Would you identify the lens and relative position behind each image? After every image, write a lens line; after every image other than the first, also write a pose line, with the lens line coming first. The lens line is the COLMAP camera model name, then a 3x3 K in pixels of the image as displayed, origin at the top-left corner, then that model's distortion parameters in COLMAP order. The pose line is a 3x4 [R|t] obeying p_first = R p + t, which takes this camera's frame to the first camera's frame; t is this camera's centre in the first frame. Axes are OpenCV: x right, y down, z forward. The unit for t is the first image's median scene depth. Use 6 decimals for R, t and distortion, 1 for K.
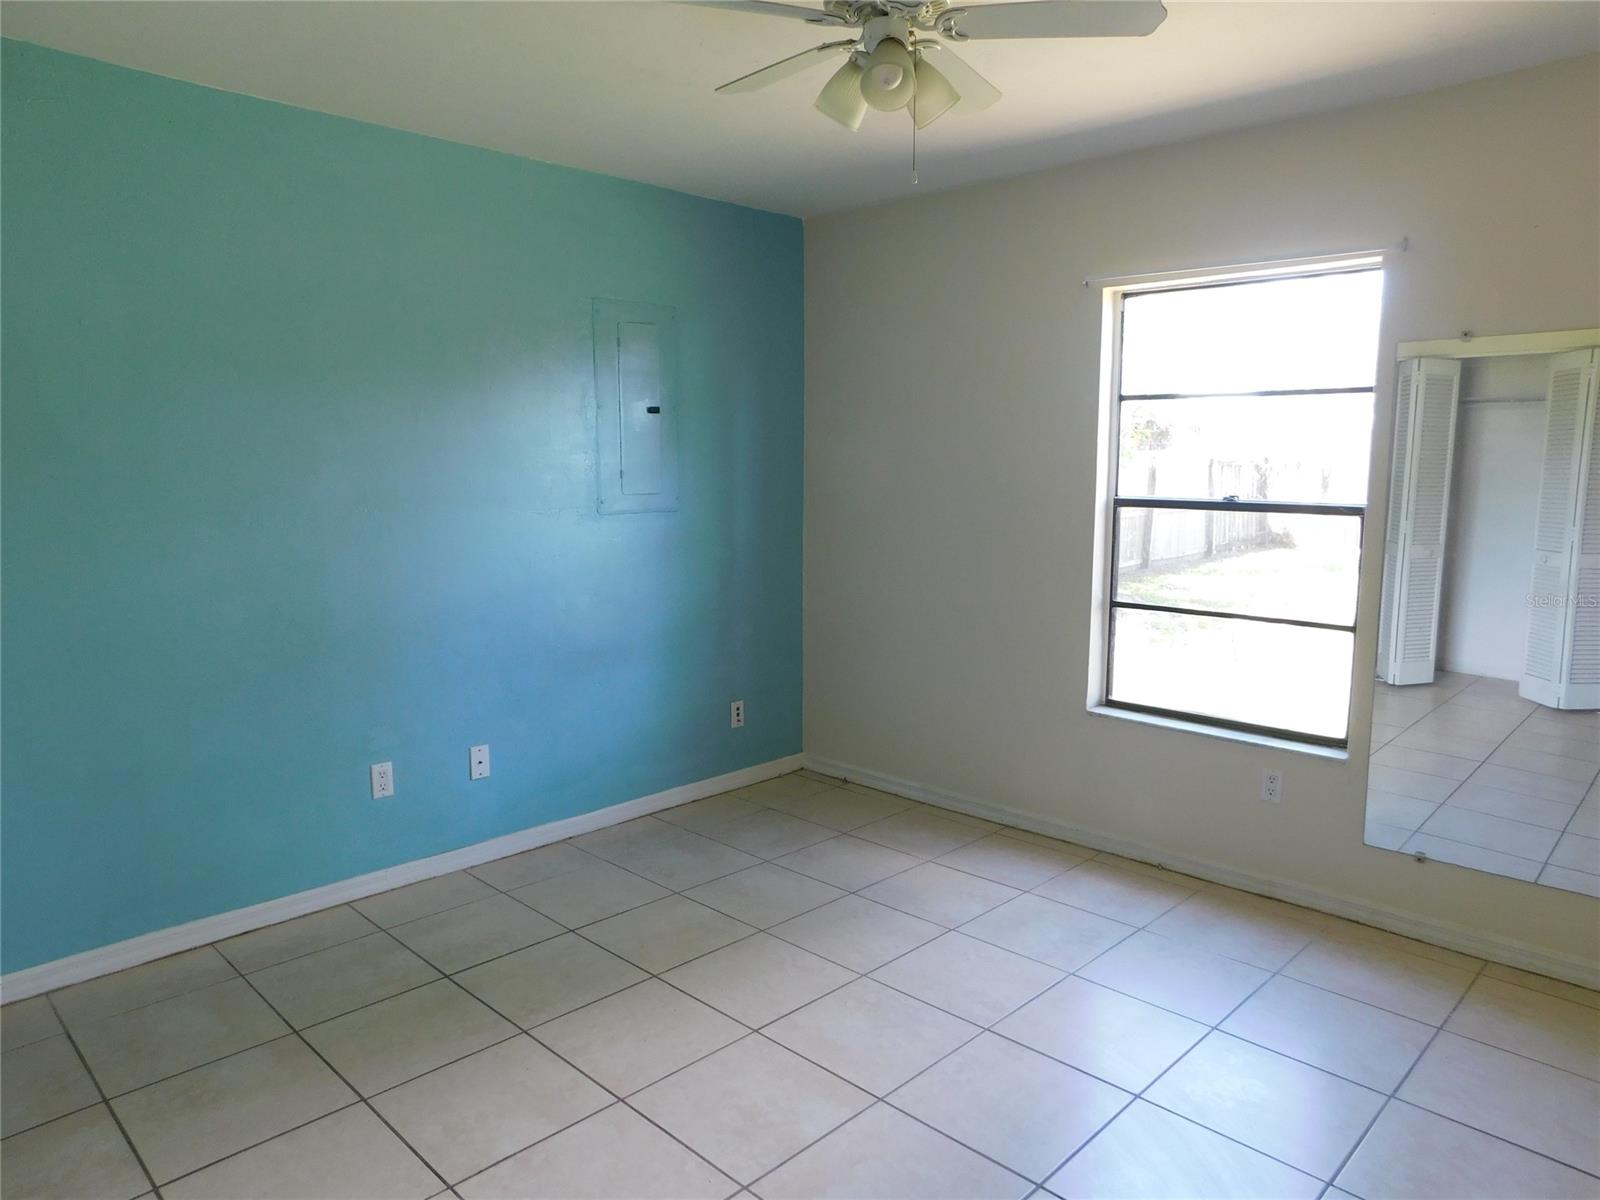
lens RADIAL K [[1053.3, 0, 800.0], [0, 1053.3, 600.0], [0, 0, 1]] dist [-0.072612, 0.058251]
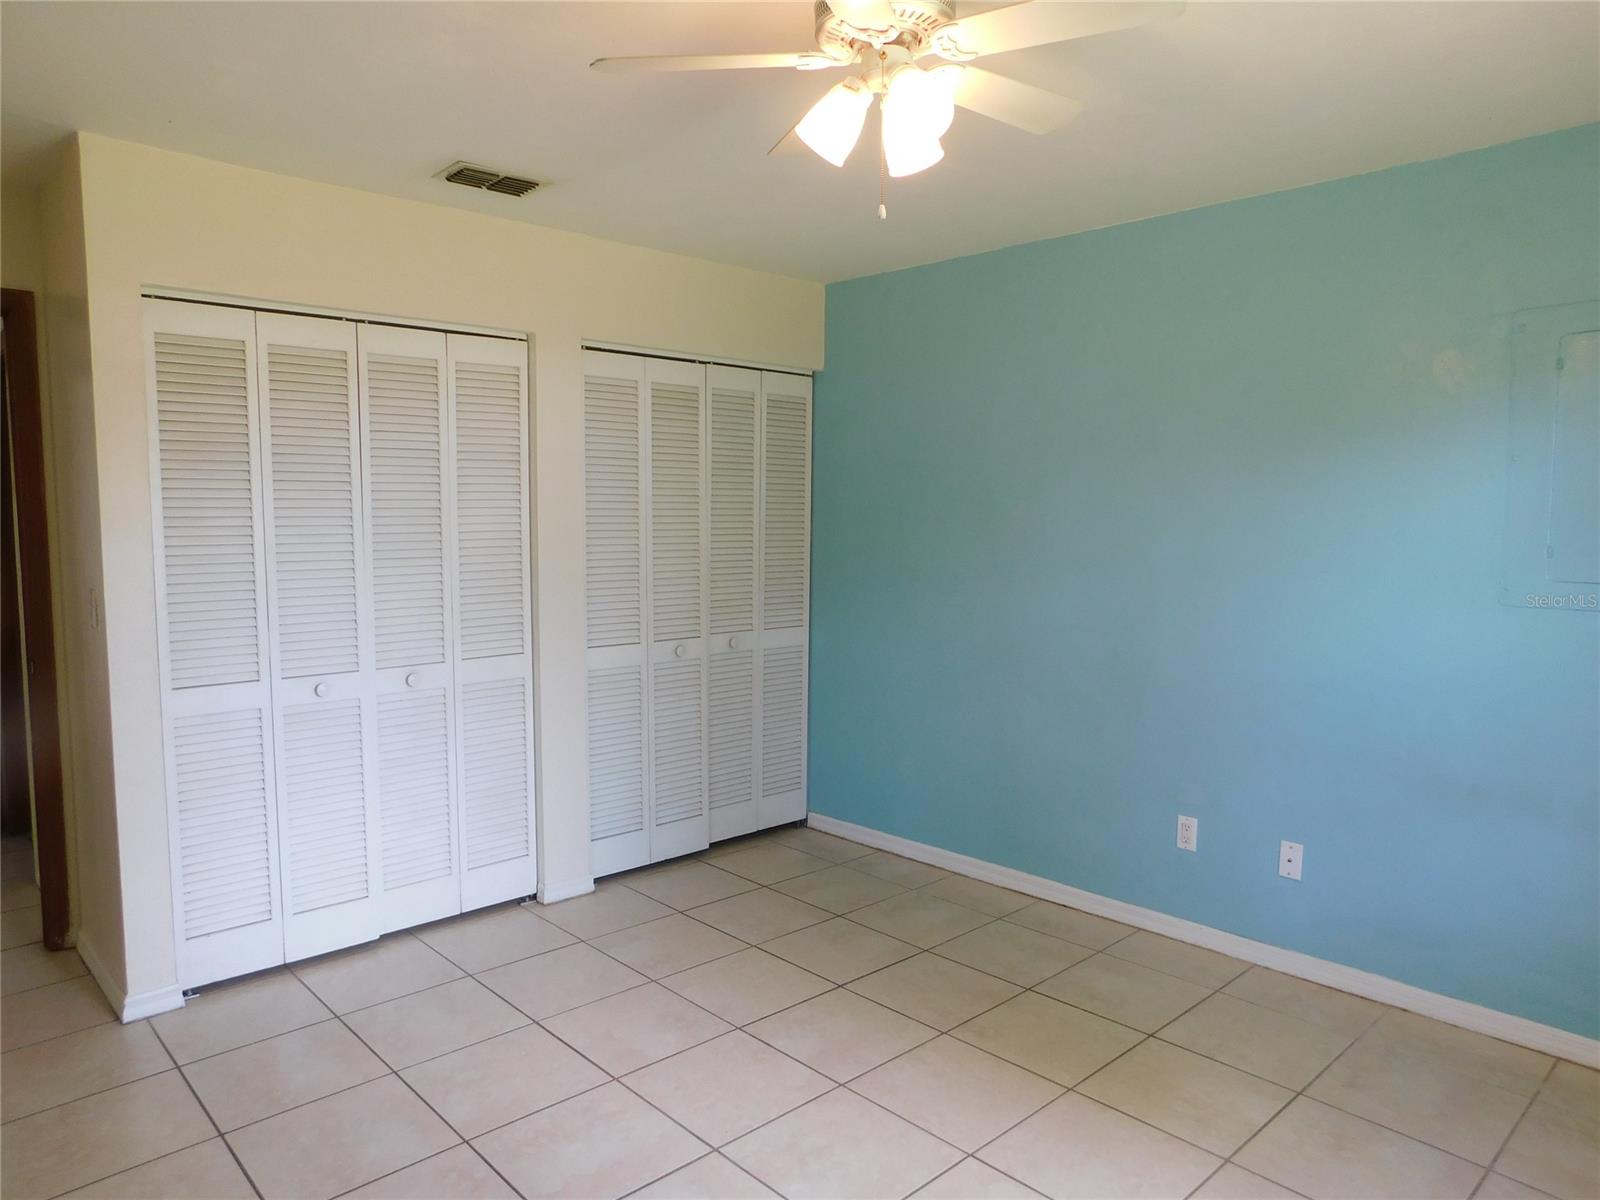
lens RADIAL K [[1053.3, 0, 800.0], [0, 1053.3, 600.0], [0, 0, 1]] dist [-0.072612, 0.058251]
pose [[-0.034488, 0.082960, -0.995956, 0.619744], [-0.135102, 0.987014, 0.086894, -0.092838], [0.990231, 0.137552, -0.022832, 0.609557]]
